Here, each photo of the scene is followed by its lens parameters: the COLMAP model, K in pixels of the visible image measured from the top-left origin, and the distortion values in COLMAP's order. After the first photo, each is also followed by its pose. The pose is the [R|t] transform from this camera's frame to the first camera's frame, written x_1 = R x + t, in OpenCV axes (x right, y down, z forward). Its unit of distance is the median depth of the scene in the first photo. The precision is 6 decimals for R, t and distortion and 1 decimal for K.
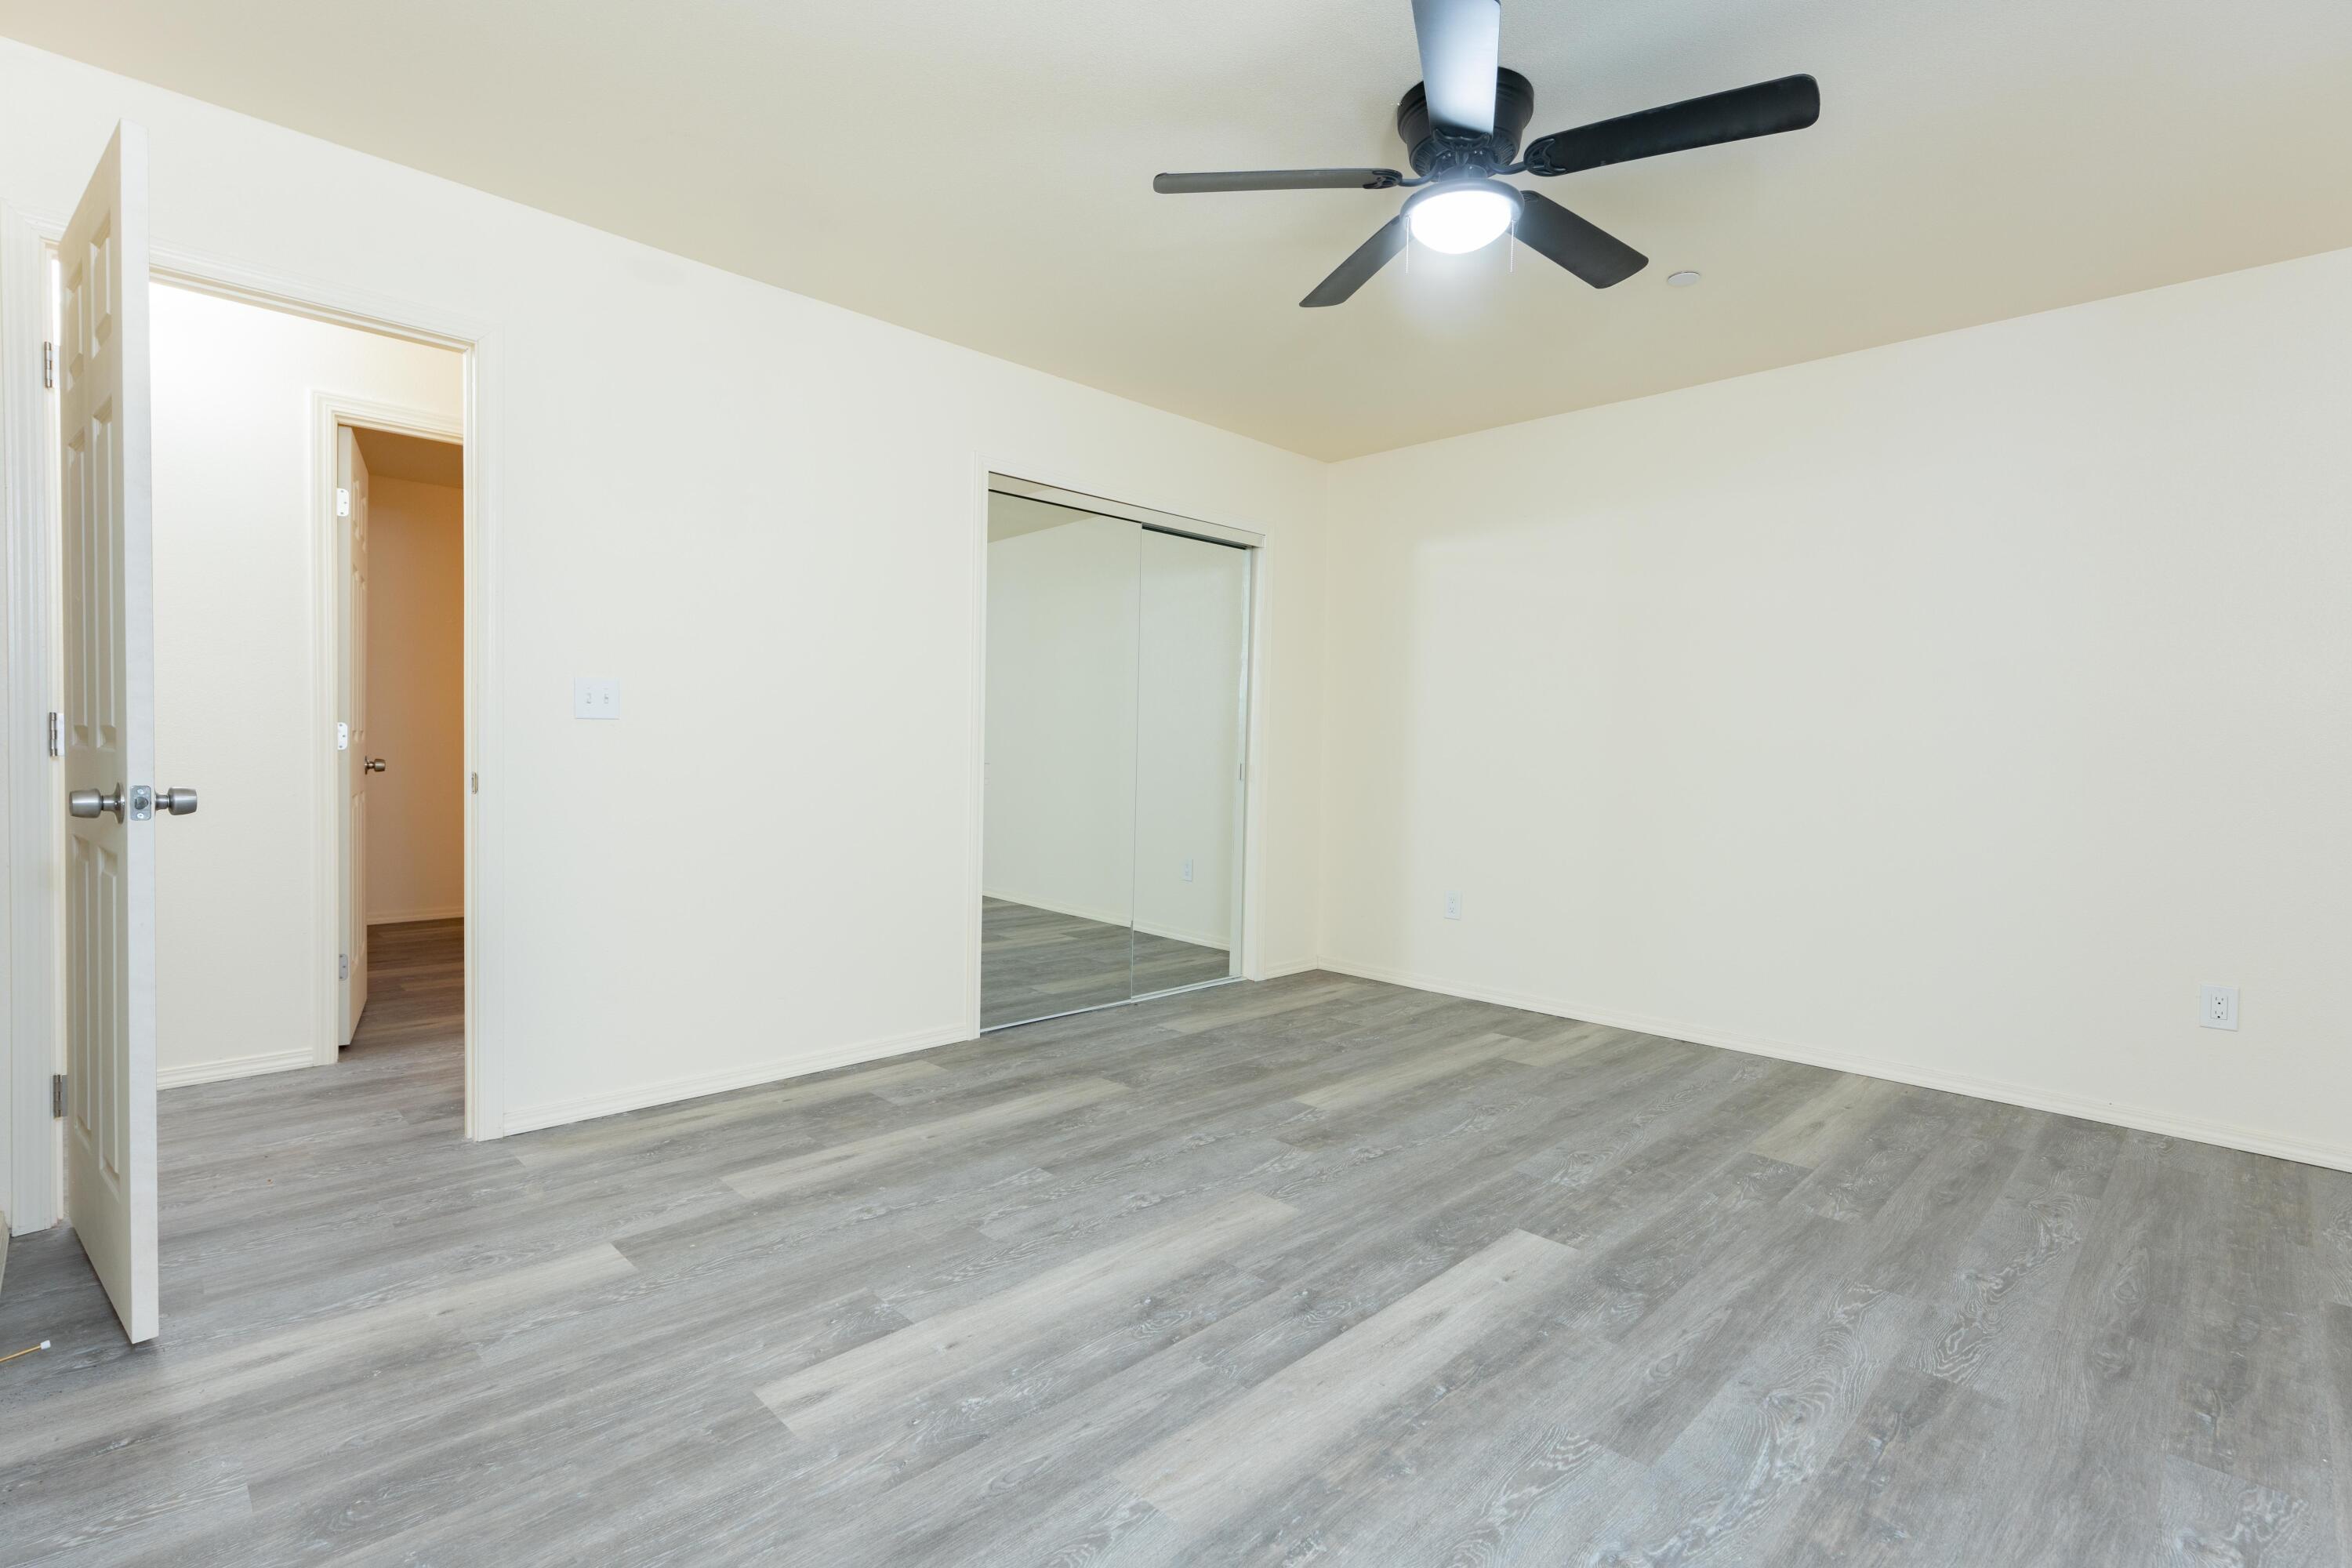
lens RADIAL K [[1103.6, 0, 1178.2], [0, 1103.6, 783.2], [0, 0, 1]] dist [-0.000518, 0.000011]
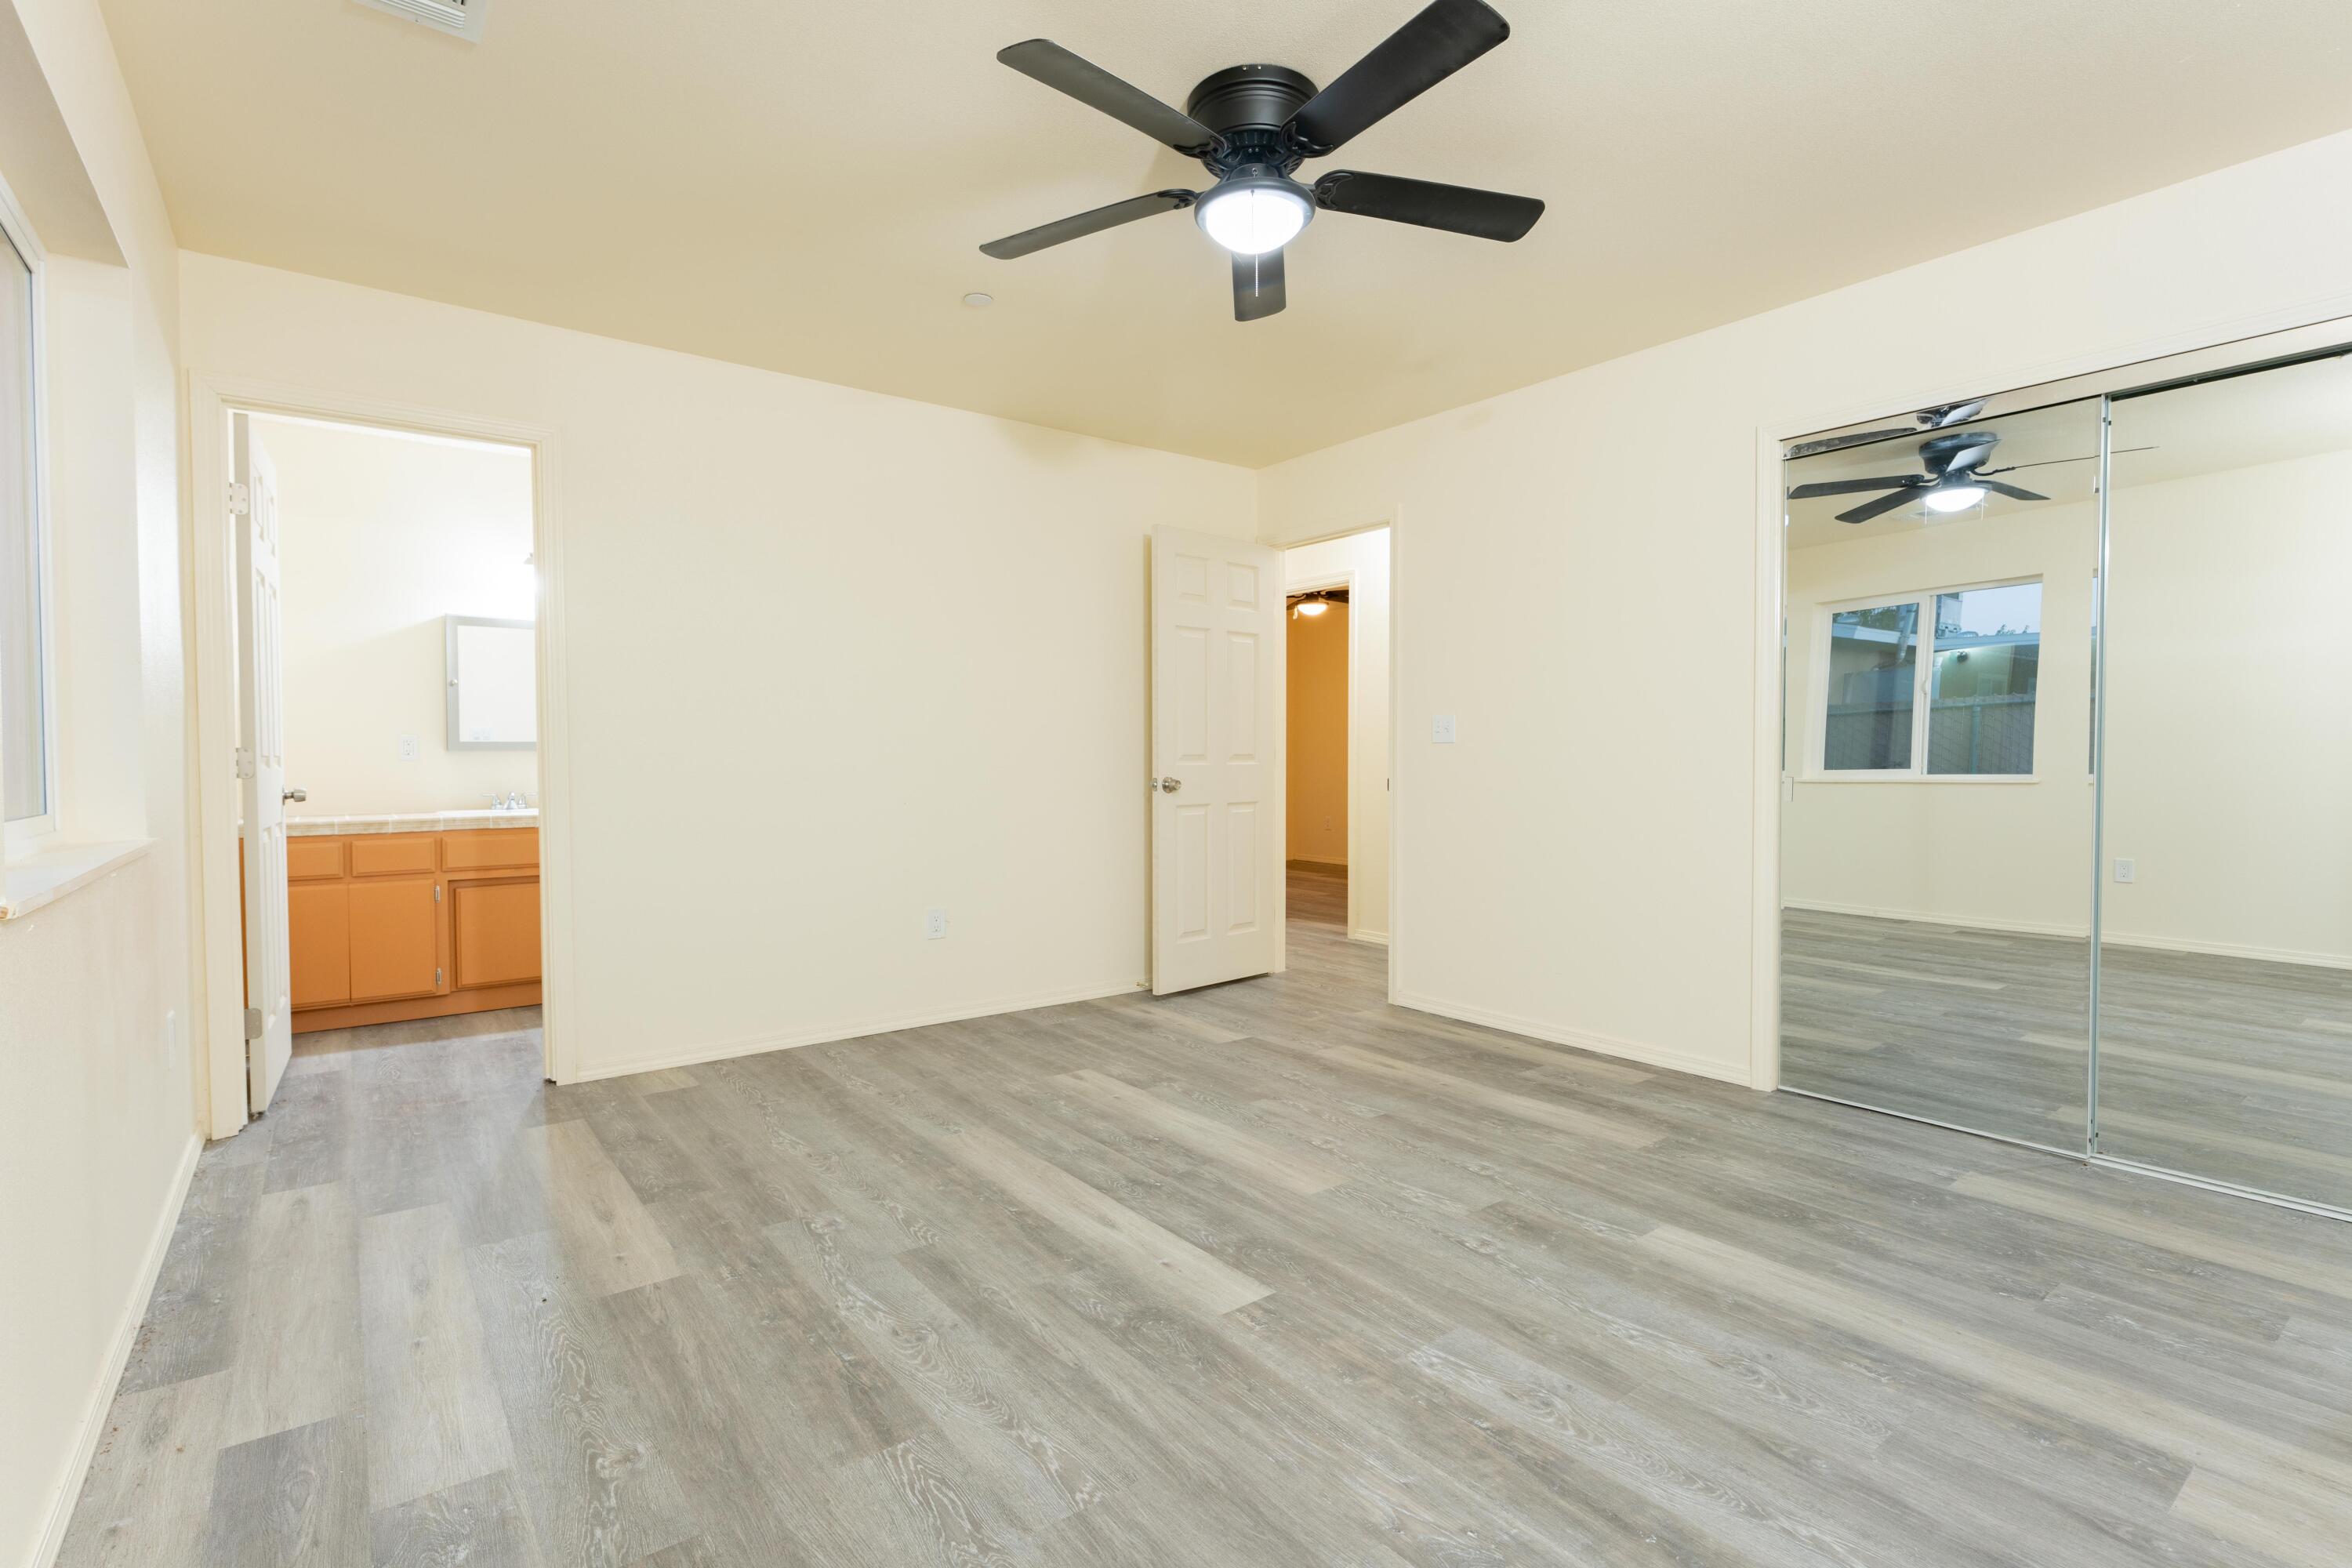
lens RADIAL K [[1090.9, 0, 1165.4], [0, 1090.9, 780.6], [0, 0, 1]] dist [-0.002043, -0.000560]
pose [[-0.137058, 0.003886, -0.990555, 1.205309], [-0.033562, 0.999400, 0.008564, -0.012048], [0.989994, 0.034419, -0.136845, 1.034642]]
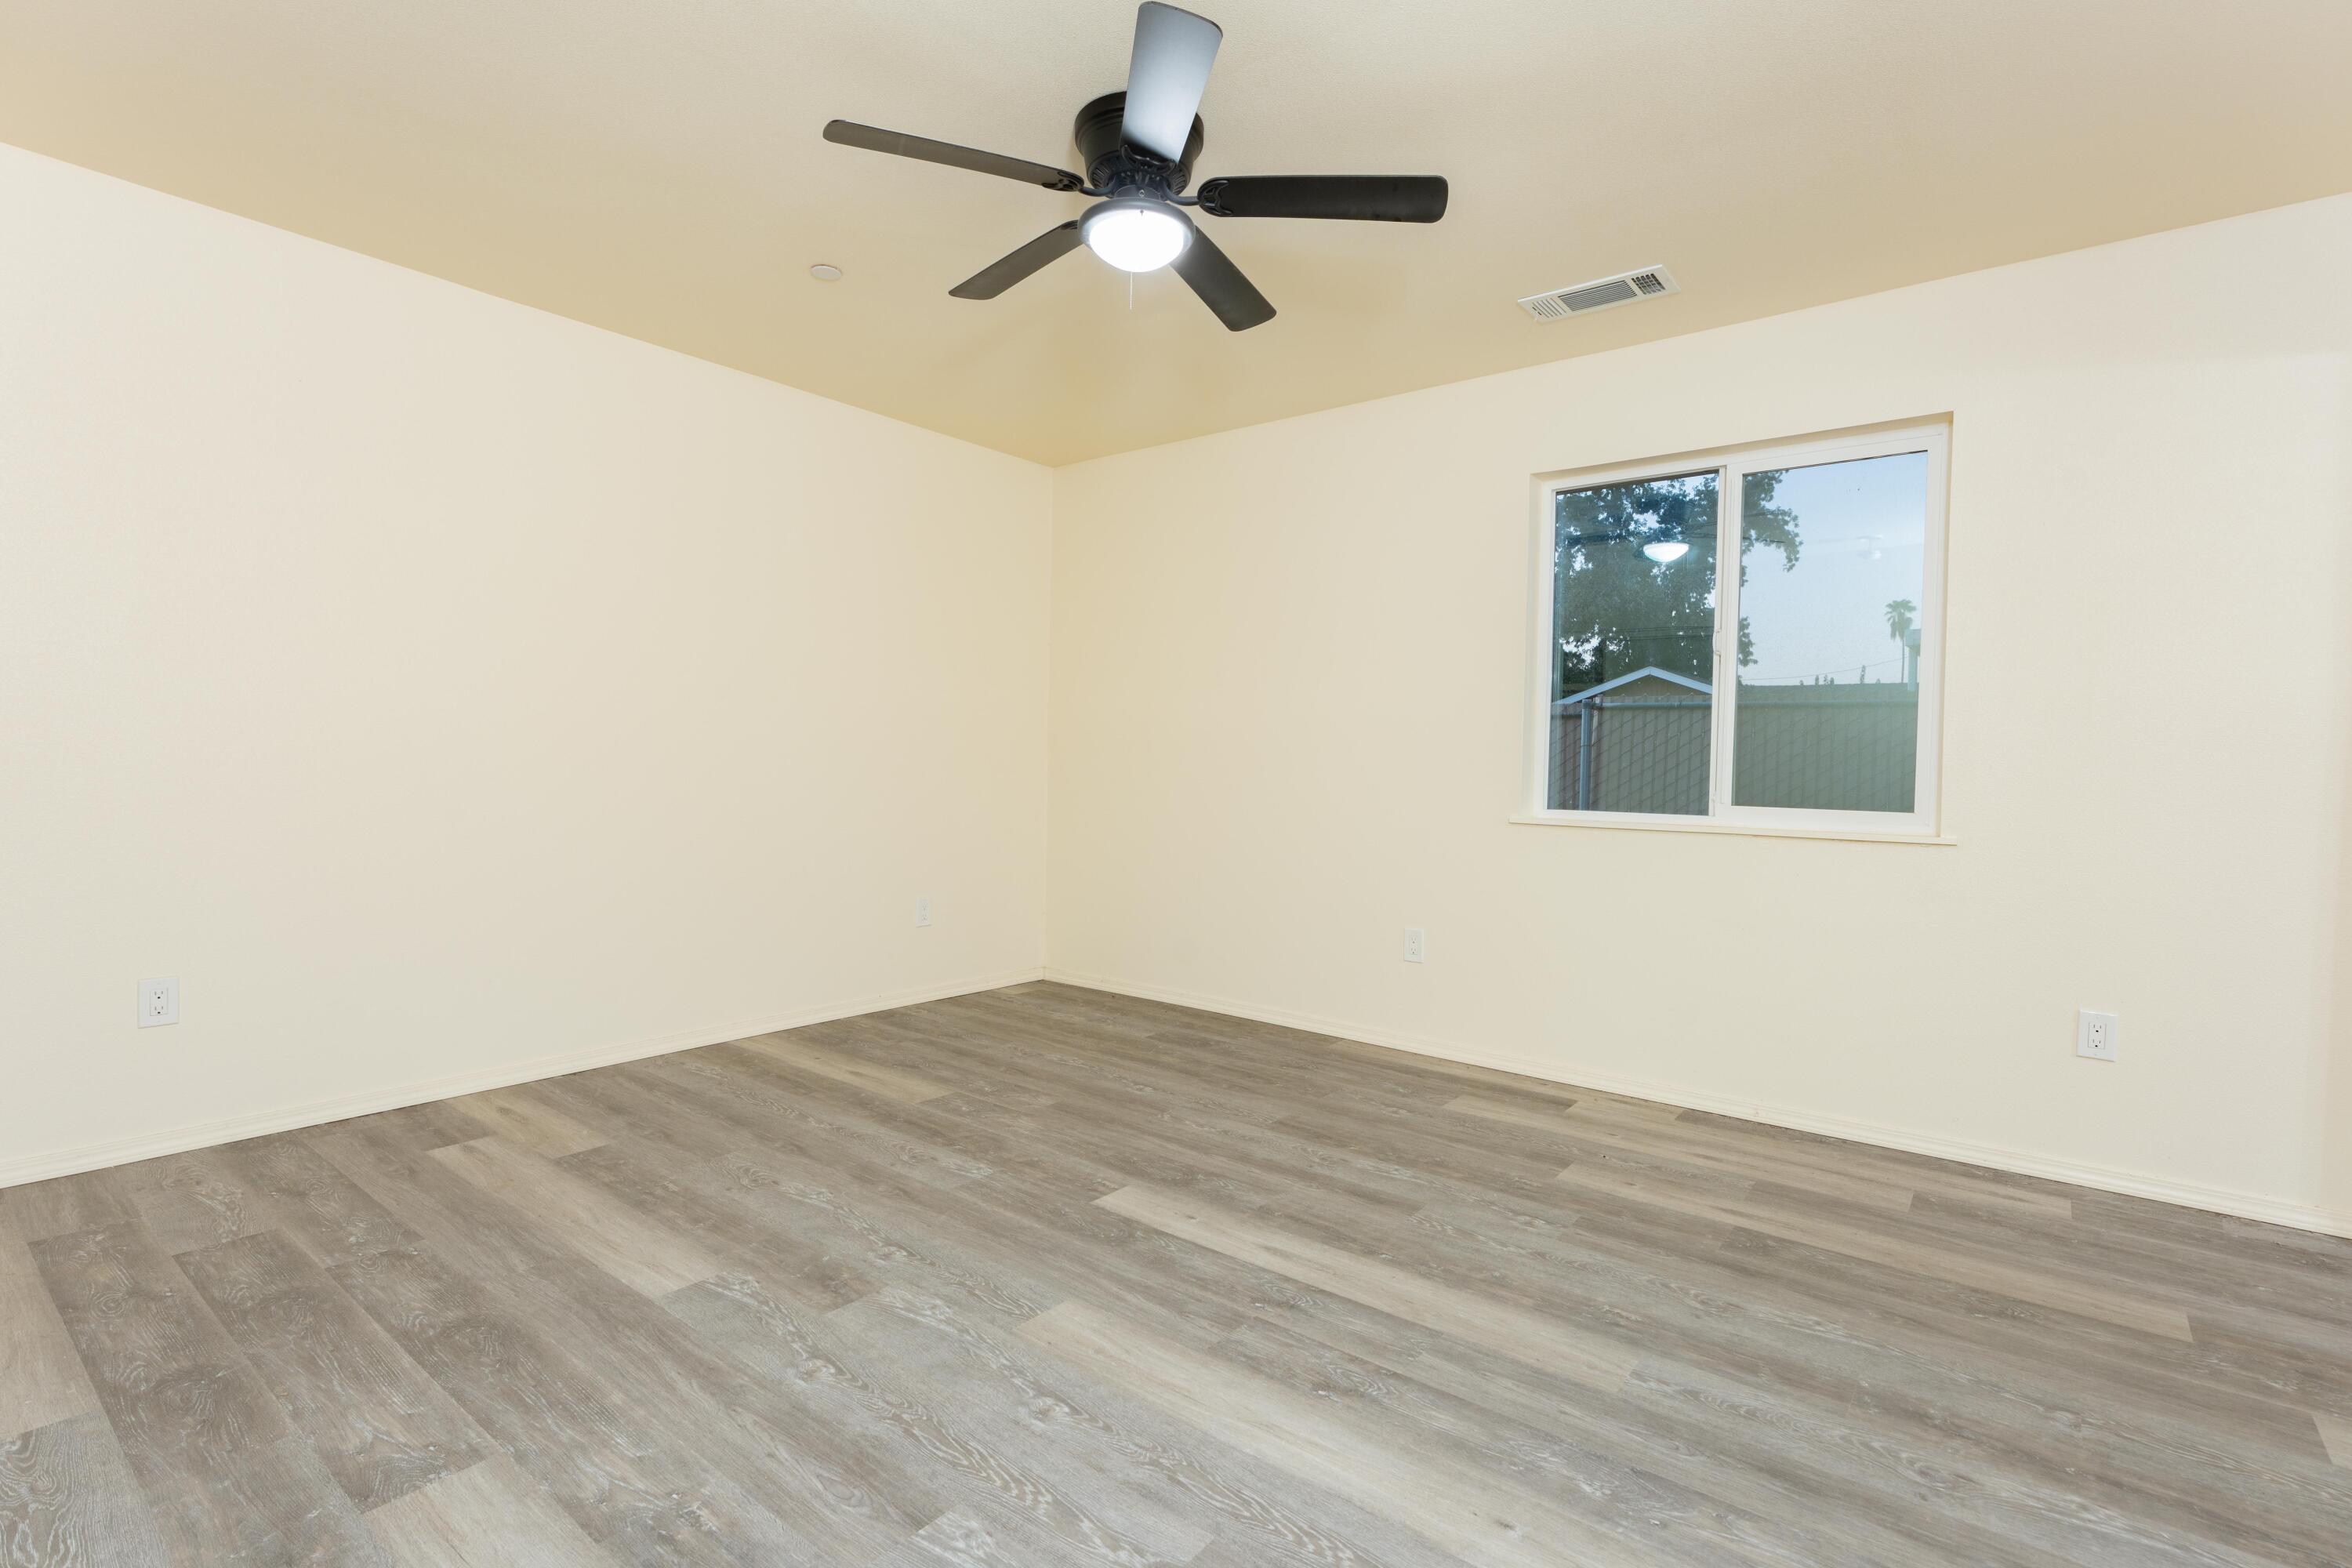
lens RADIAL K [[1090.9, 0, 1165.4], [0, 1090.9, 780.6], [0, 0, 1]] dist [-0.002043, -0.000560]
pose [[-0.107820, -0.041697, 0.993296, -0.747928], [0.011336, 0.999004, 0.043167, -0.051813], [-0.994106, 0.015915, -0.107240, 1.051429]]
